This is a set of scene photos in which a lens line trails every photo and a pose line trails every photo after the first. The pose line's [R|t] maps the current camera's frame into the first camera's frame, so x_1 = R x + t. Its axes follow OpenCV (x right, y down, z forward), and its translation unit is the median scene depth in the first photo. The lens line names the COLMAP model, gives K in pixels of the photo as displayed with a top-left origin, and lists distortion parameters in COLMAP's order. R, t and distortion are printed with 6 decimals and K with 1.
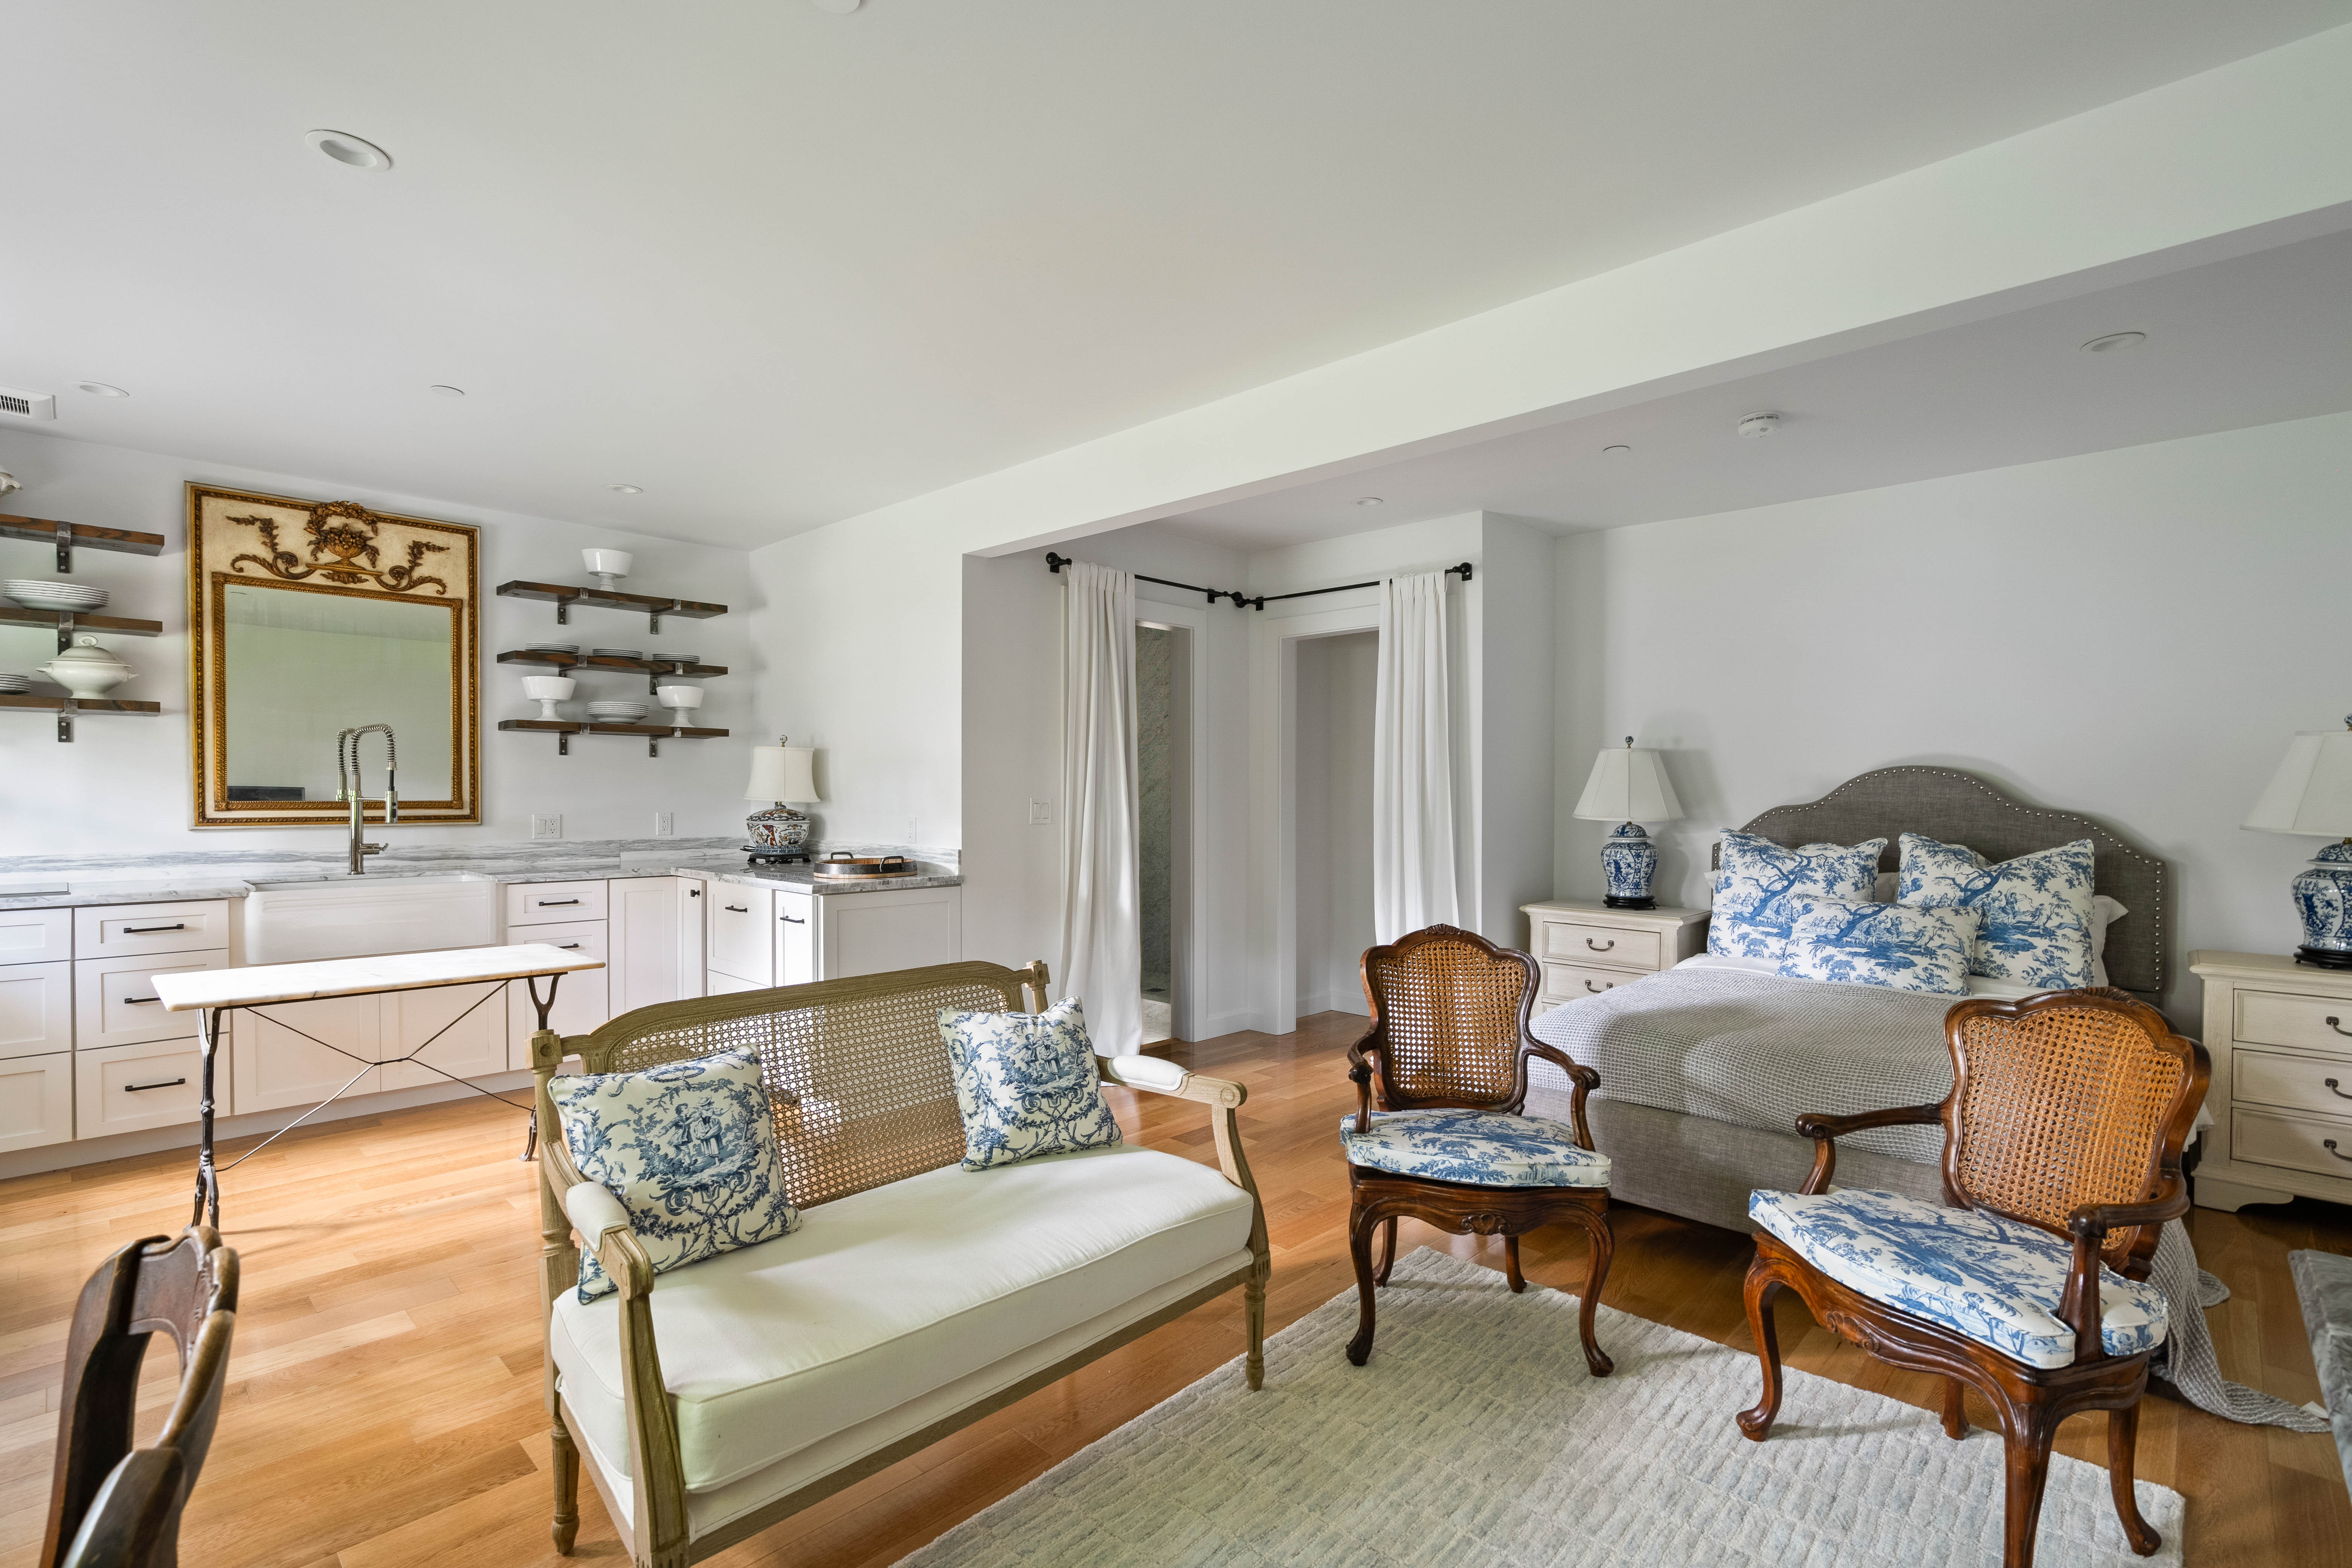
lens RADIAL K [[1067.2, 0, 1172.4], [0, 1067.2, 804.2], [0, 0, 1]] dist [-0.000089, 0.000325]
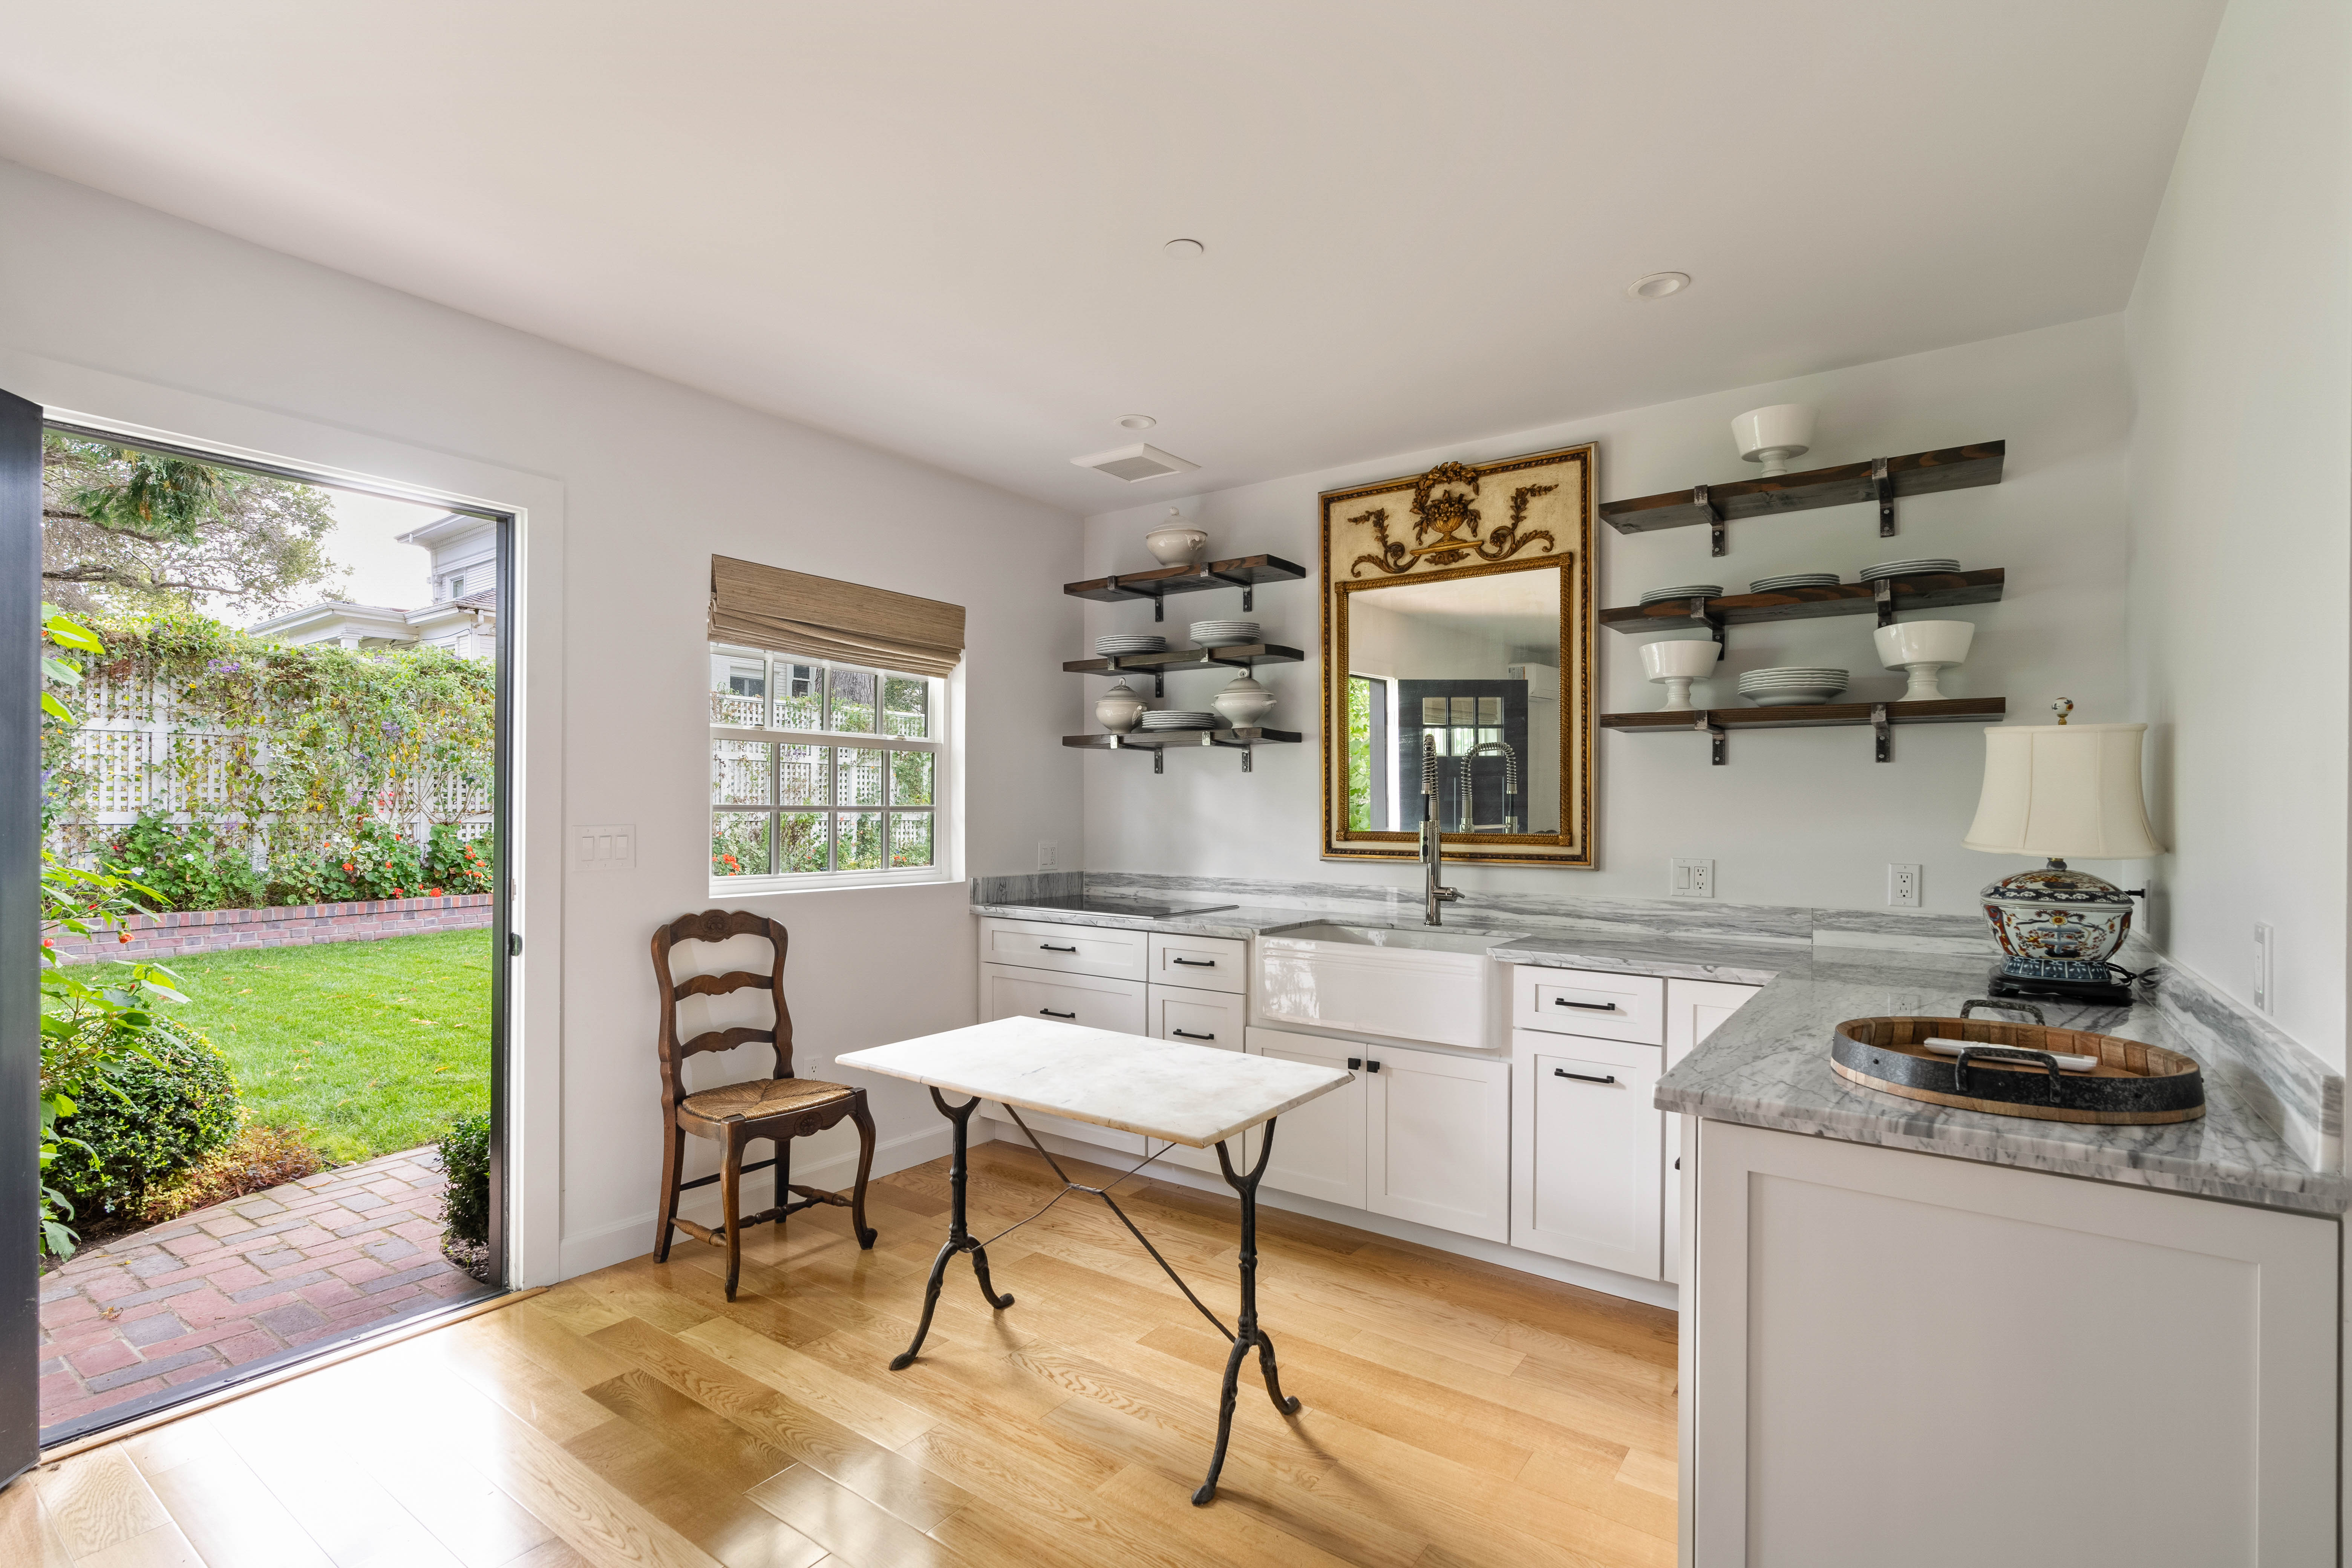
lens RADIAL K [[1094.8, 0, 1176.4], [0, 1094.8, 806.7], [0, 0, 1]] dist [-0.001032, -0.000111]
pose [[0.143944, -0.001133, -0.989585, 0.019235], [-0.015655, 0.999872, -0.003422, -0.016119], [0.989462, 0.015985, 0.143908, 0.663503]]
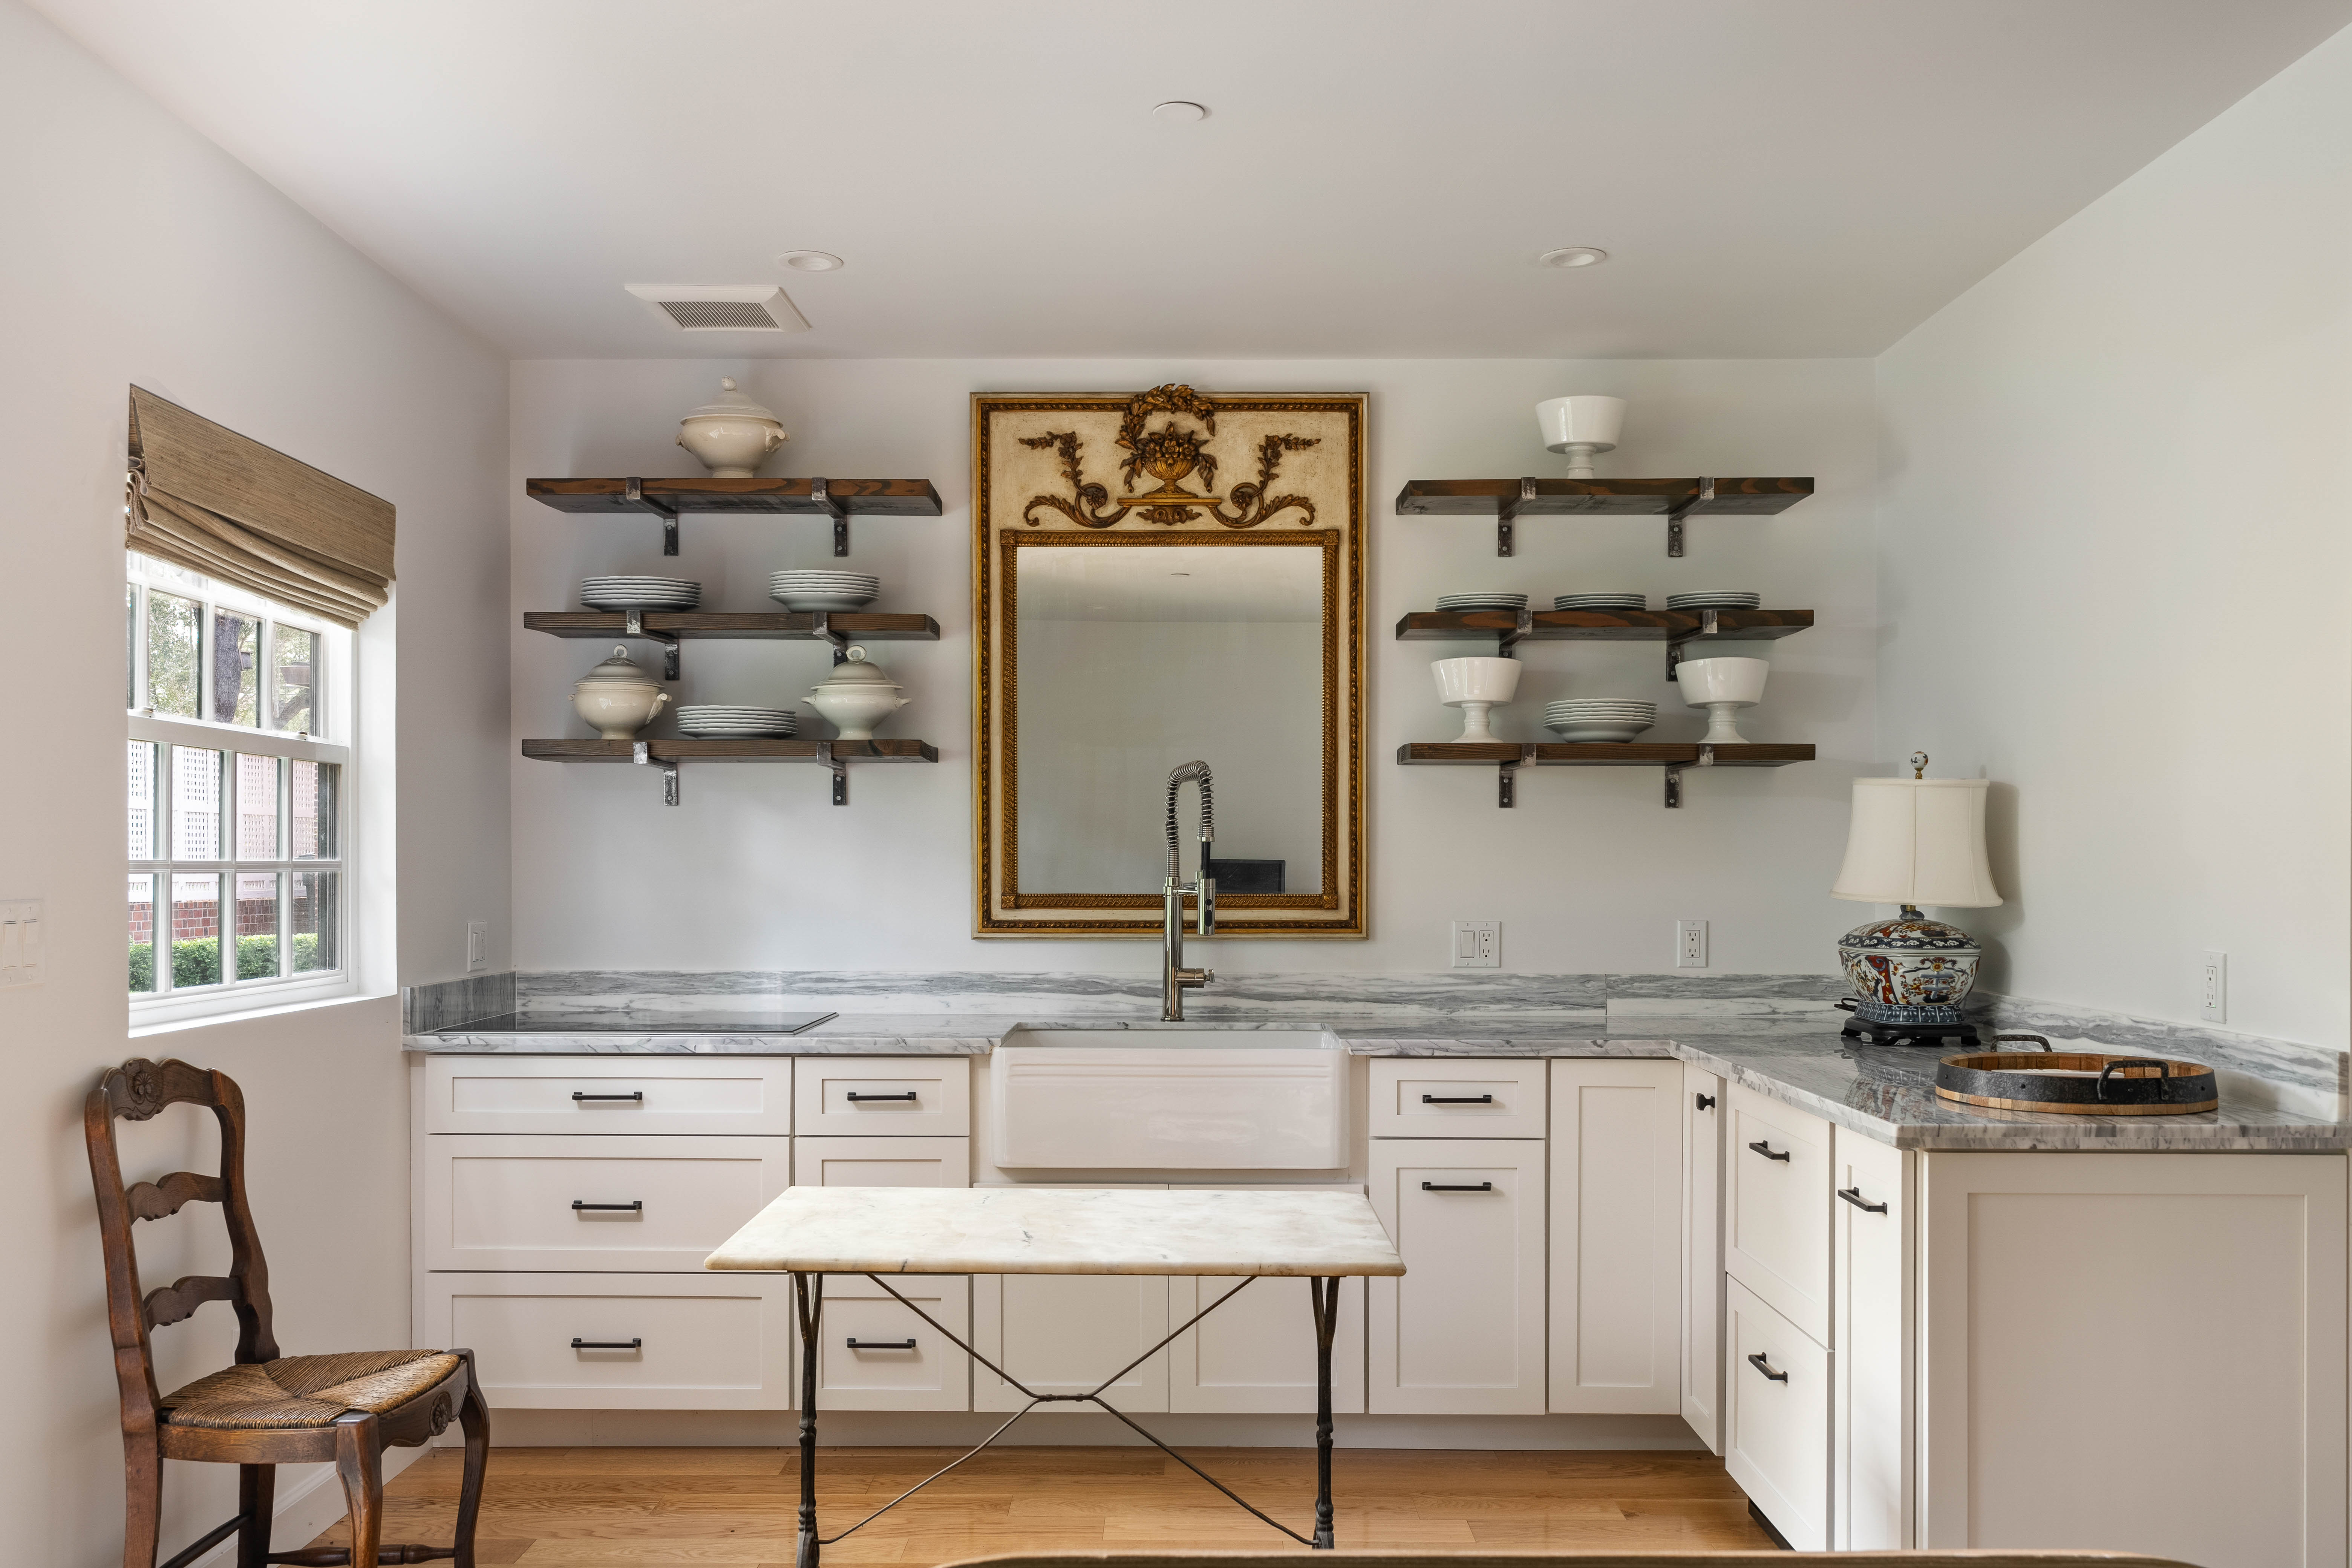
lens RADIAL K [[1929.3, 0, 1176.0], [0, 1929.3, 863.8], [0, 0, 1]] dist [-0.002402, 0.001800]
pose [[0.691057, 0.000927, -0.722799, -0.003287], [-0.008346, 0.999943, -0.006696, -0.012309], [0.722752, 0.010660, 0.691026, 0.262986]]
